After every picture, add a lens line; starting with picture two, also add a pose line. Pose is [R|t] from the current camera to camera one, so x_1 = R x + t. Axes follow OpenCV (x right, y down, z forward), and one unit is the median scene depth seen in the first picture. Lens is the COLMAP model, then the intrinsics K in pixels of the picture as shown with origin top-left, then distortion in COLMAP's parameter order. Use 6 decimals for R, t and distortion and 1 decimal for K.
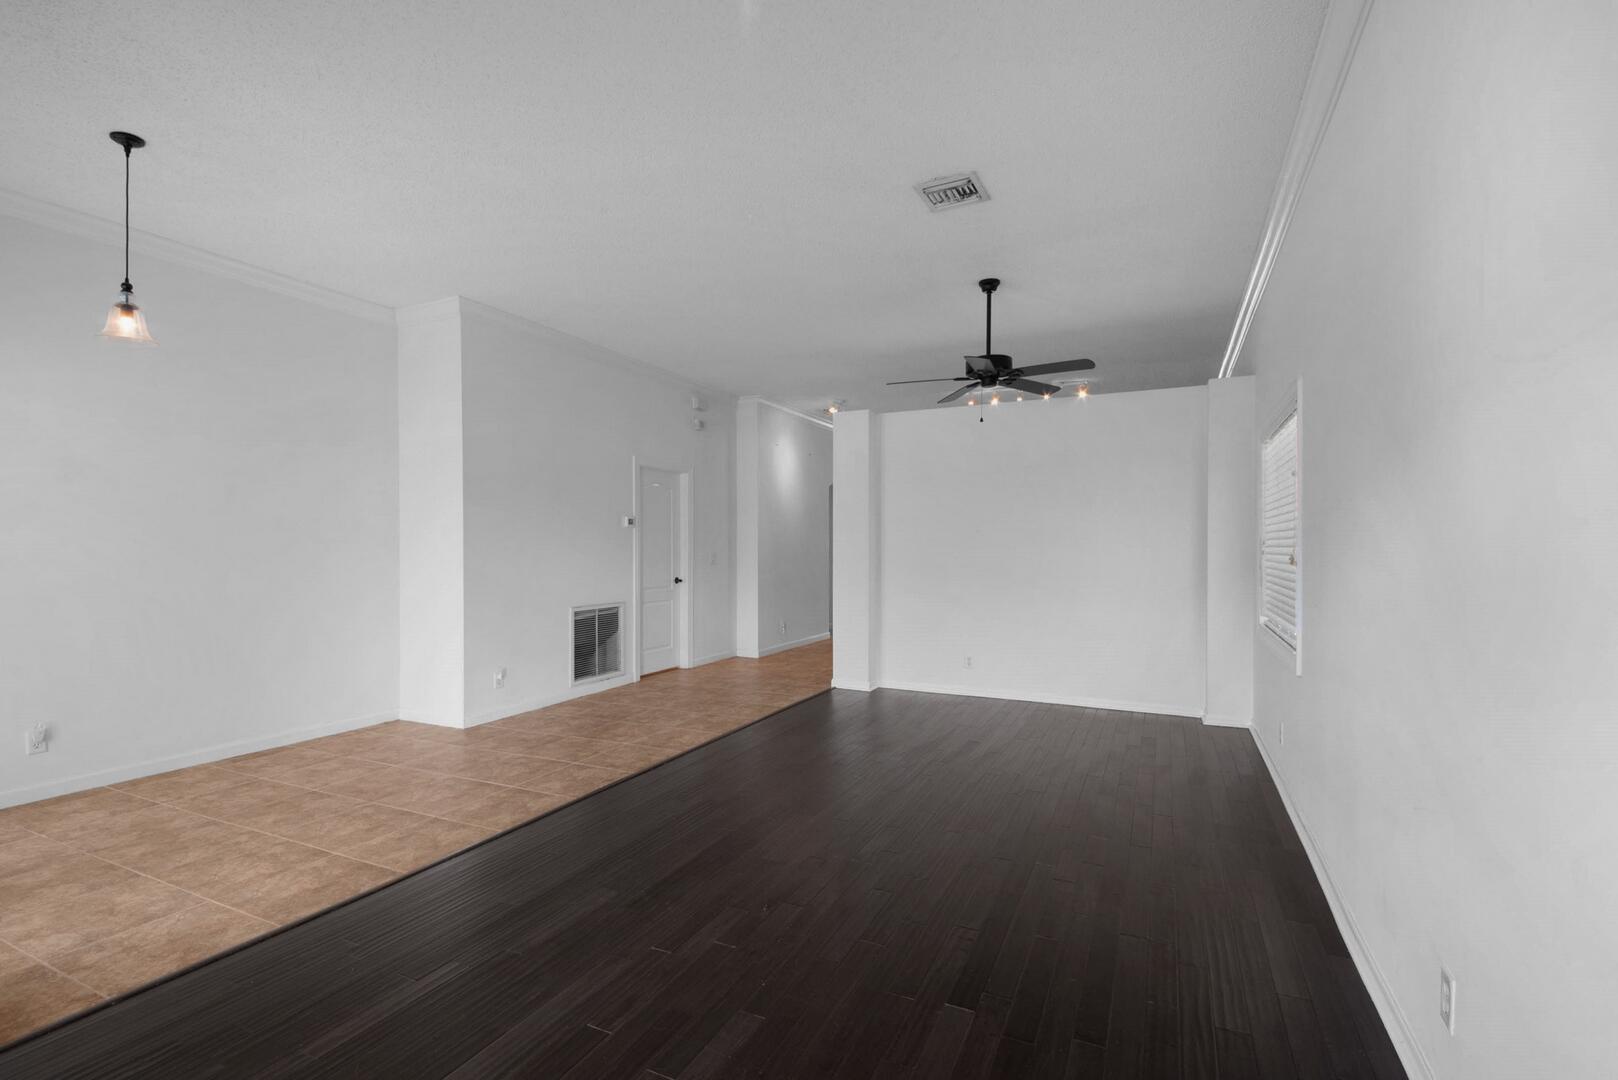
lens RADIAL K [[738.6, 0, 809.0], [0, 738.6, 540.0], [0, 0, 1]] dist [0.001845, 0.000088]
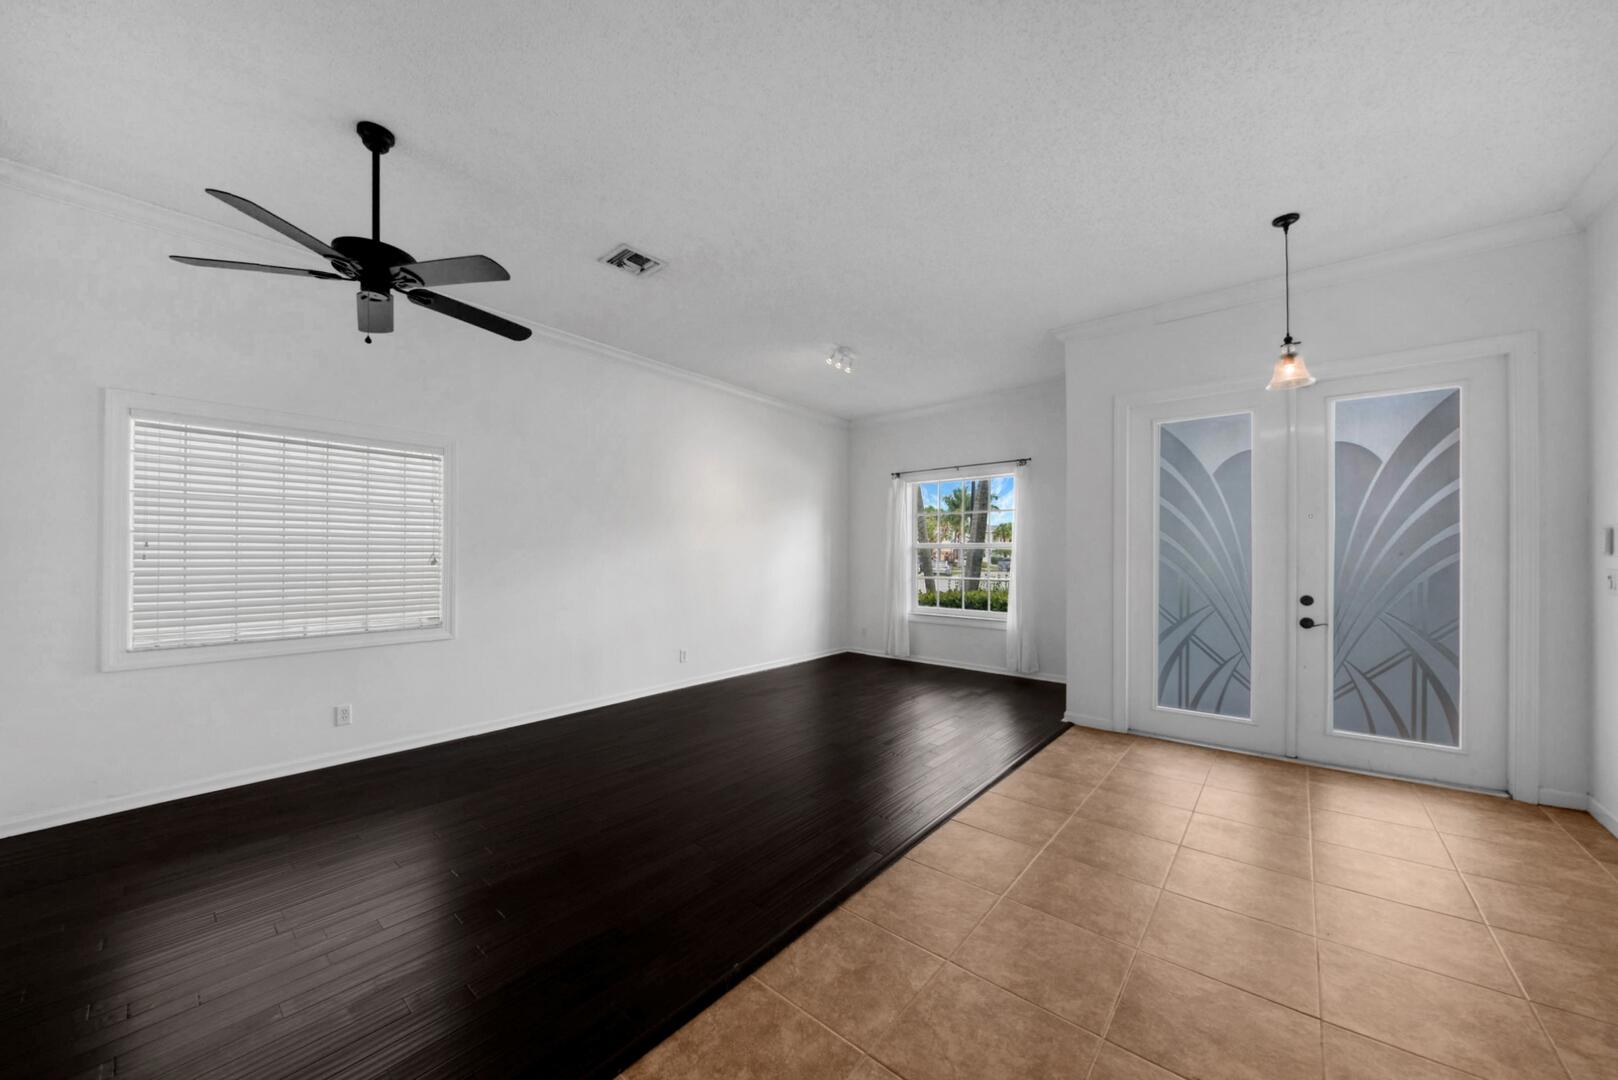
lens RADIAL K [[626.4, 0, 809.0], [0, 626.4, 540.0], [0, 0, 1]] dist [-0.000880, -0.000084]
pose [[-0.976759, -0.007519, 0.214209, -0.394317], [-0.011679, 0.999767, -0.018162, 0.007202], [-0.214023, -0.020242, -0.976619, 2.335292]]
